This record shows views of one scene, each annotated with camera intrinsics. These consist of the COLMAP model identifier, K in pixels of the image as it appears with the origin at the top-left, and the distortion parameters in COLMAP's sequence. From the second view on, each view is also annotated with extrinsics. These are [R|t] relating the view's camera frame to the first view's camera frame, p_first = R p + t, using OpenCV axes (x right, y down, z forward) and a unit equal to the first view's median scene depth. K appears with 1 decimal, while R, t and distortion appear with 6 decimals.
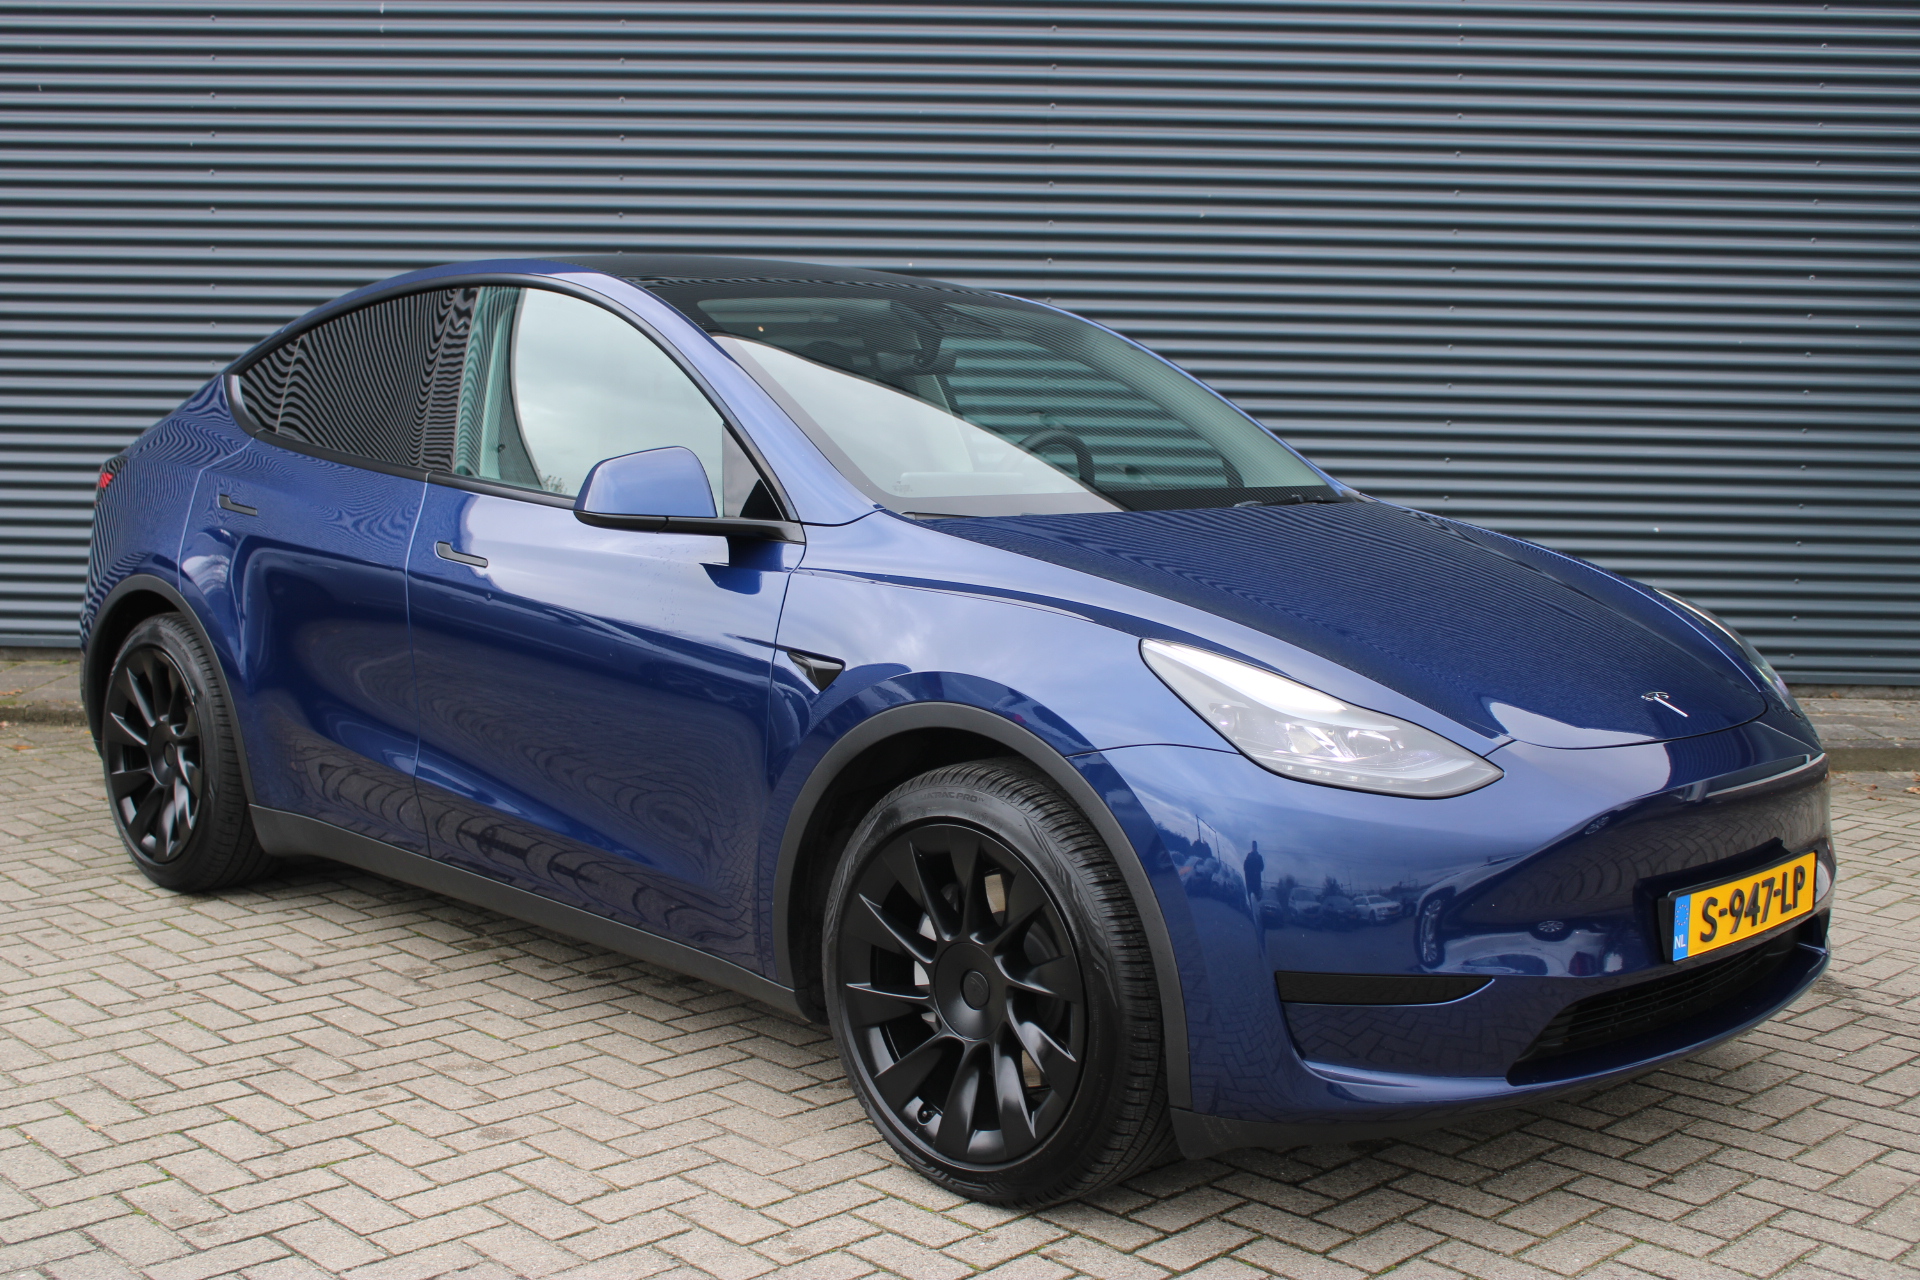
lens RADIAL K [[2253.9, 0, 960.8], [0, 2253.9, 632.6], [0, 0, 1]] dist [-0.047992, 0.000000]
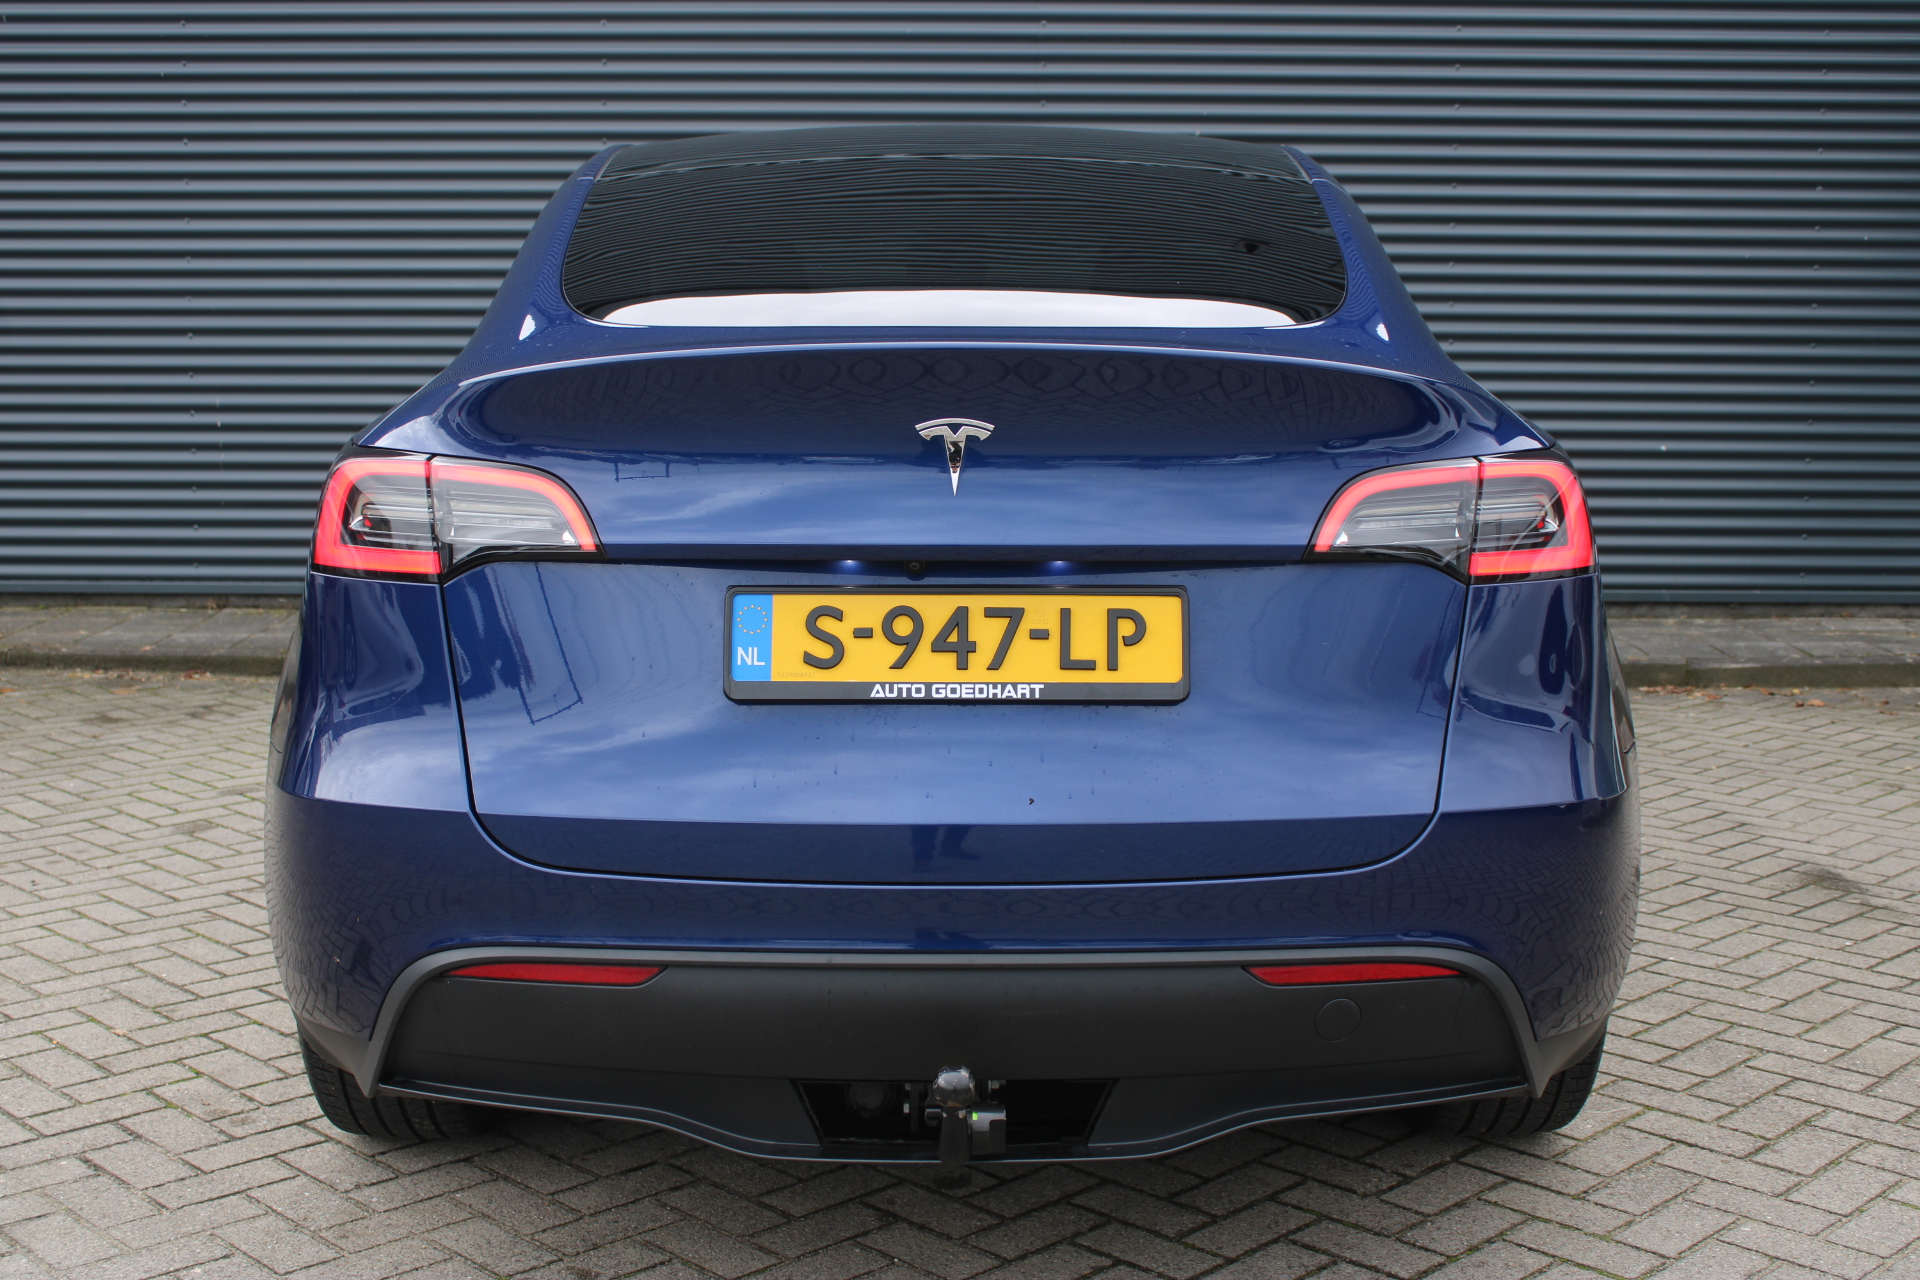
lens RADIAL K [[2356.8, 0, 963.9], [0, 2356.8, 635.8], [0, 0, 1]] dist [-0.043654, 0.000000]
pose [[0.999852, -0.015085, 0.008330, -0.012676], [0.014953, 0.999765, 0.015693, 0.030707], [-0.008565, -0.015566, 0.999842, -0.054115]]
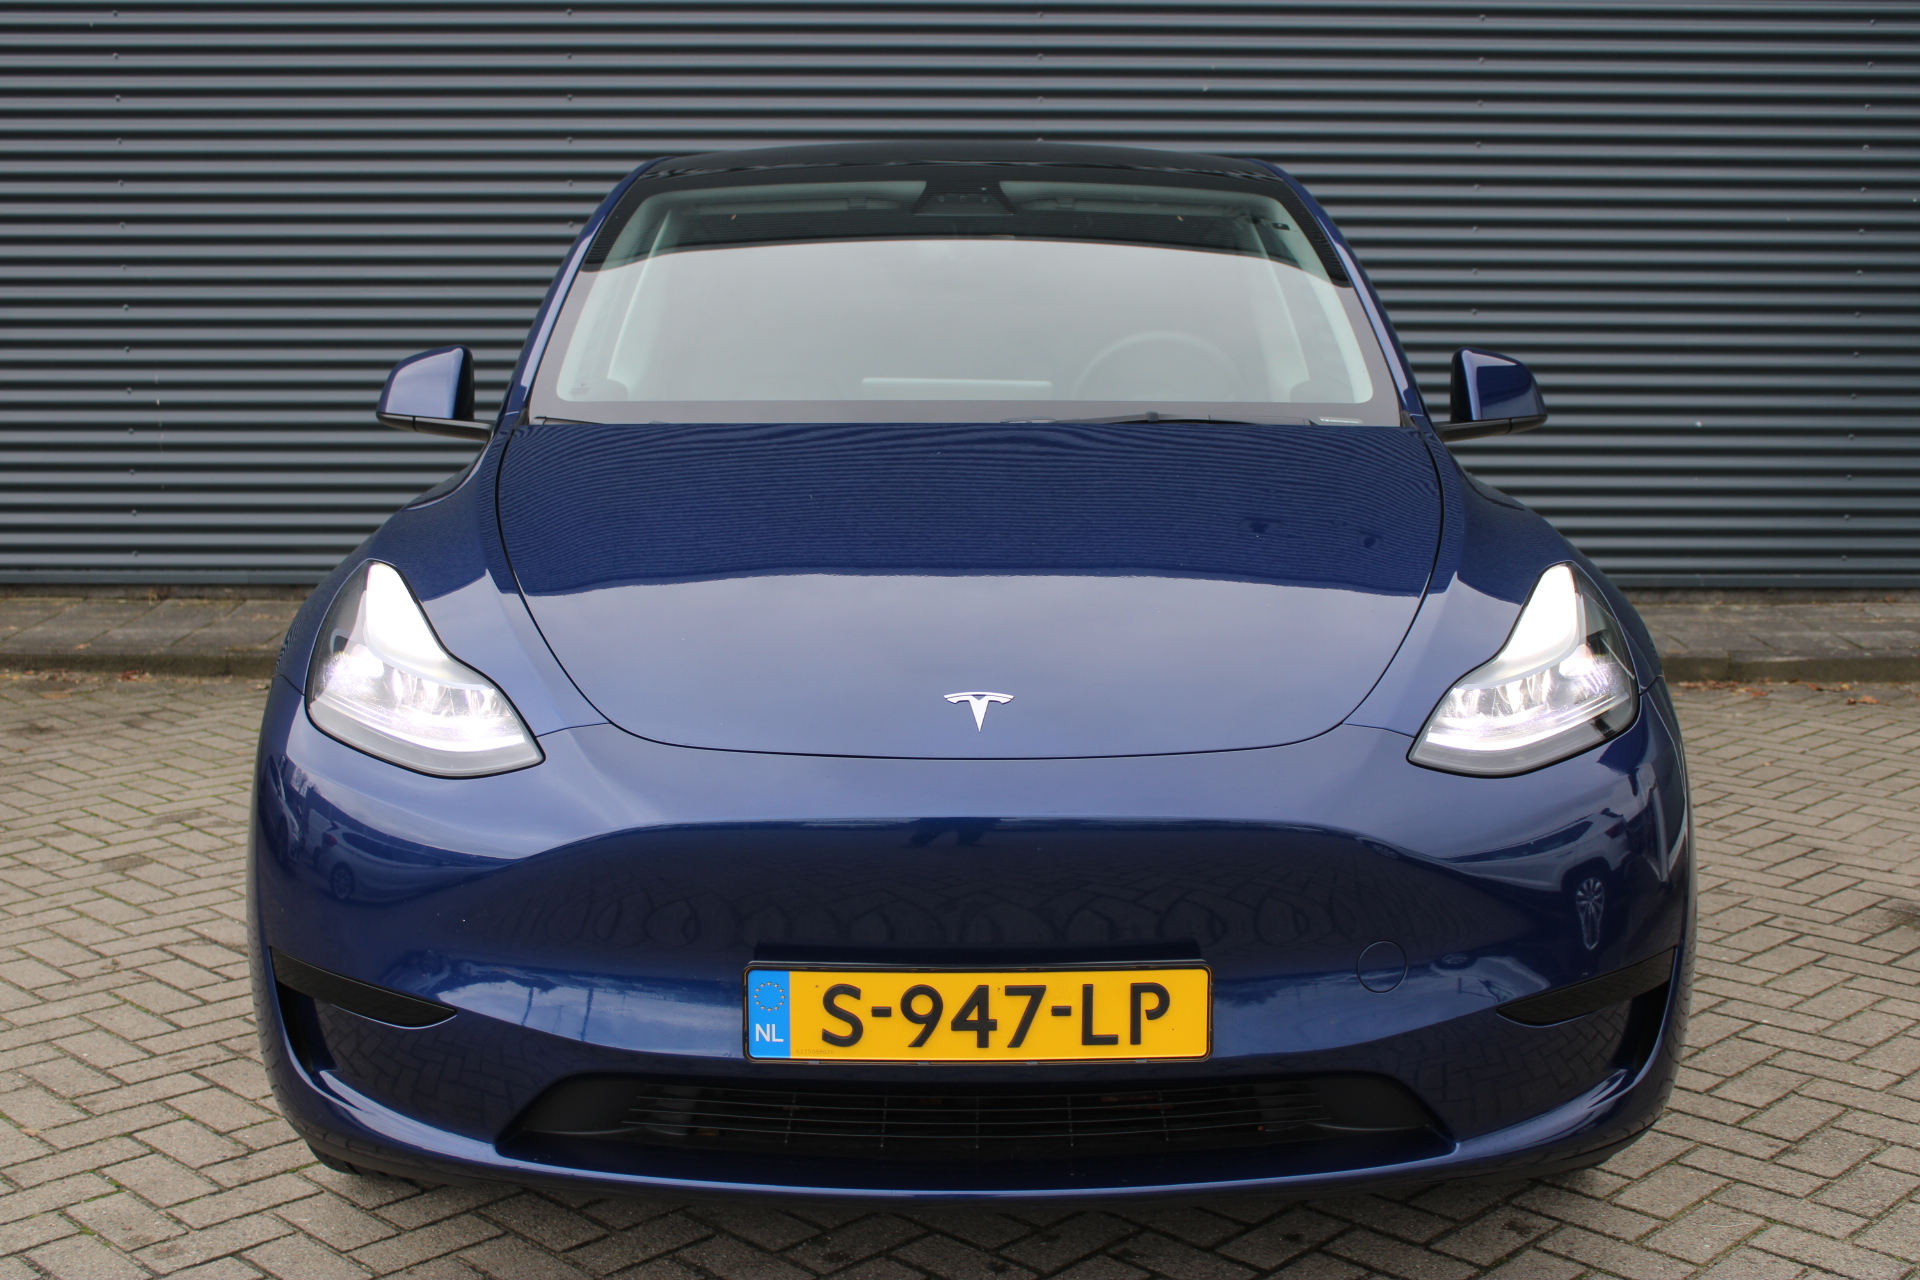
lens RADIAL K [[2356.8, 0, 967.4], [0, 2356.8, 649.4], [0, 0, 1]] dist [-0.043654, 0.000000]
pose [[0.999540, -0.019022, 0.023633, -0.032942], [0.017920, 0.998780, 0.046010, -0.005854], [-0.024480, -0.045565, 0.998661, 0.069355]]
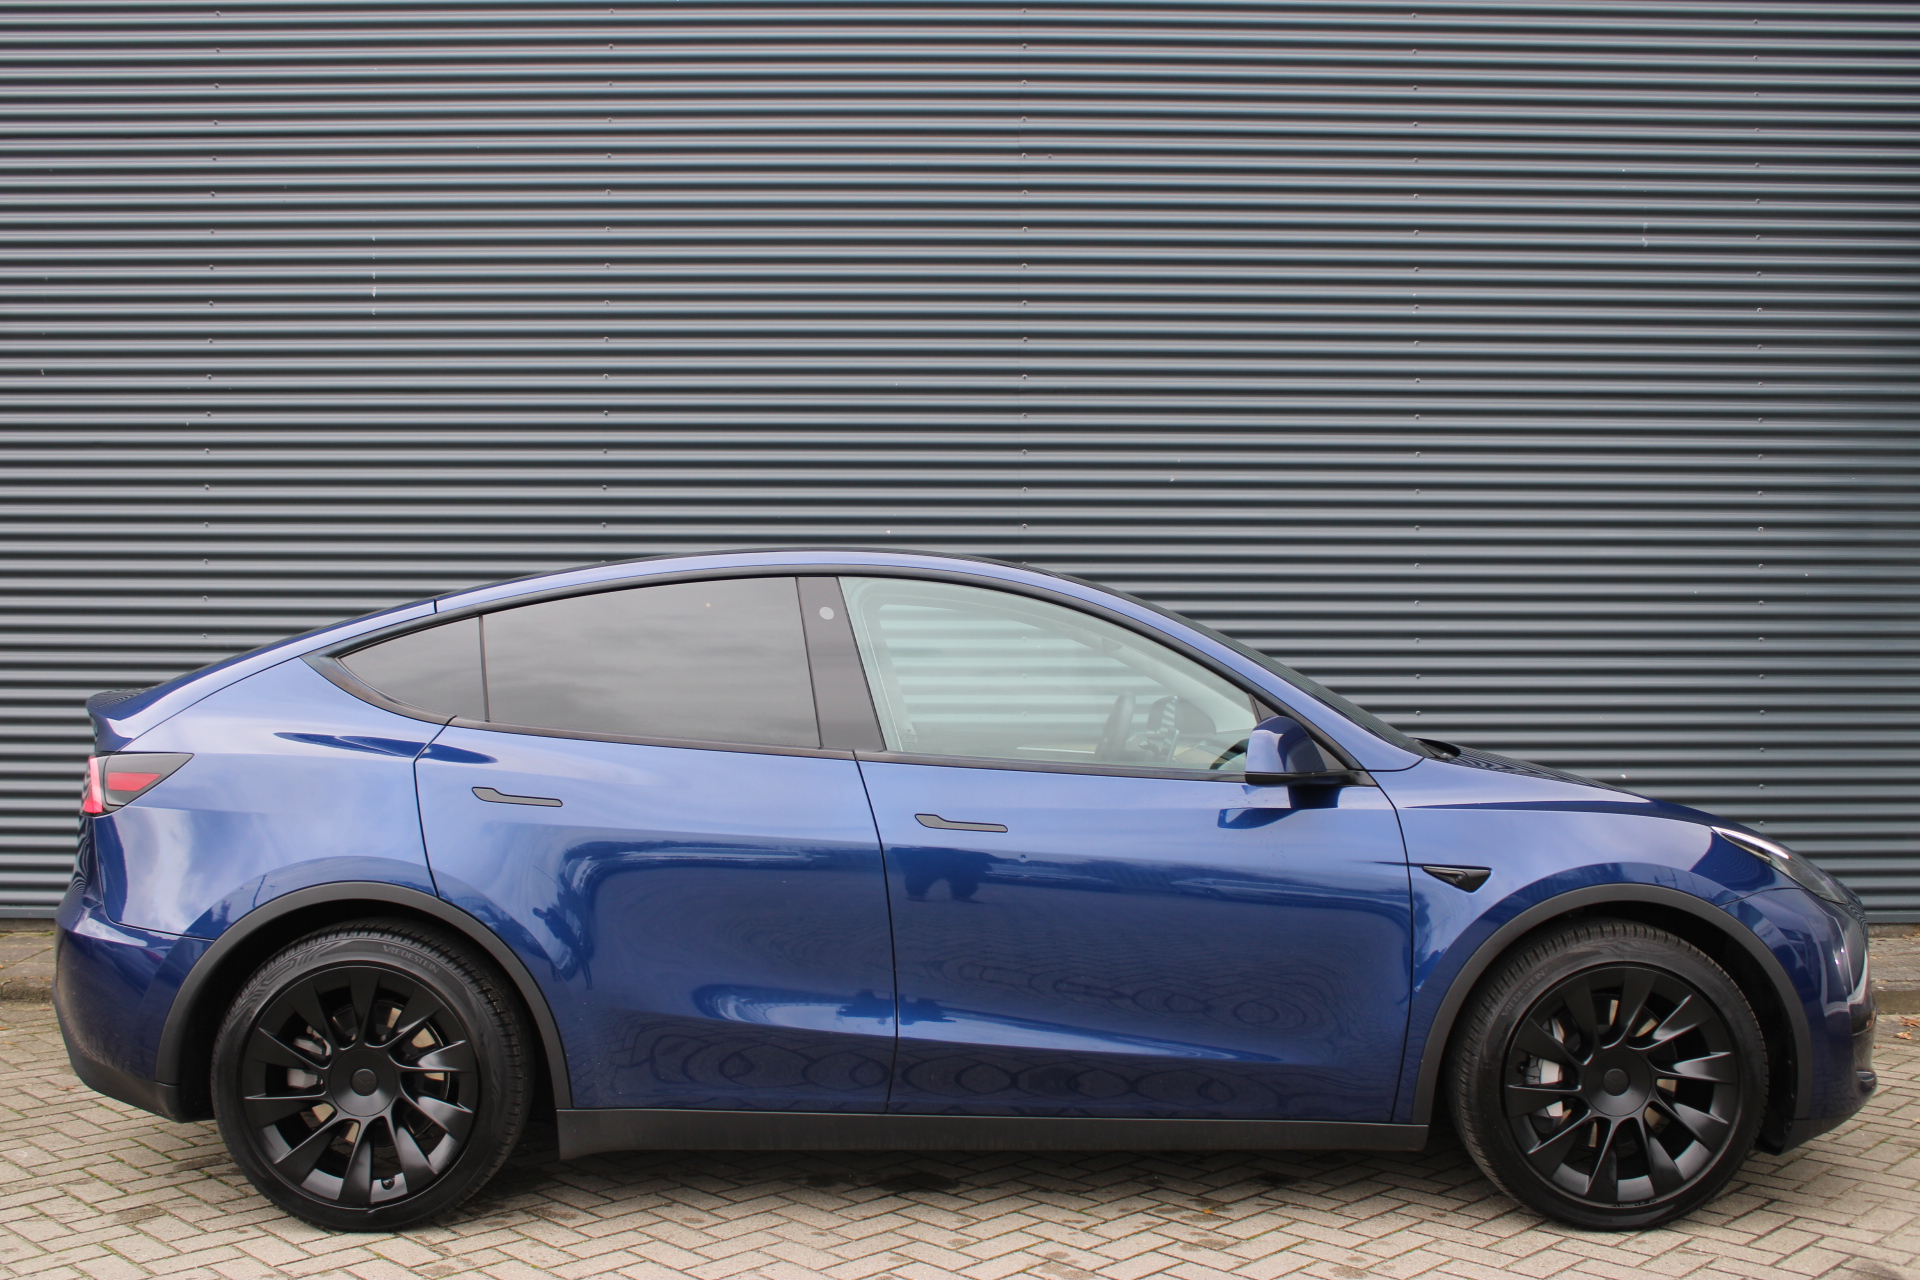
lens RADIAL K [[2002.2, 0, 957.9], [0, 2002.2, 635.9], [0, 0, 1]] dist [-0.051287, 0.000000]
pose [[0.999701, -0.015700, 0.018772, -0.017286], [0.017625, 0.994077, -0.107237, -0.035887], [-0.016978, 0.107535, 0.994056, 0.196781]]
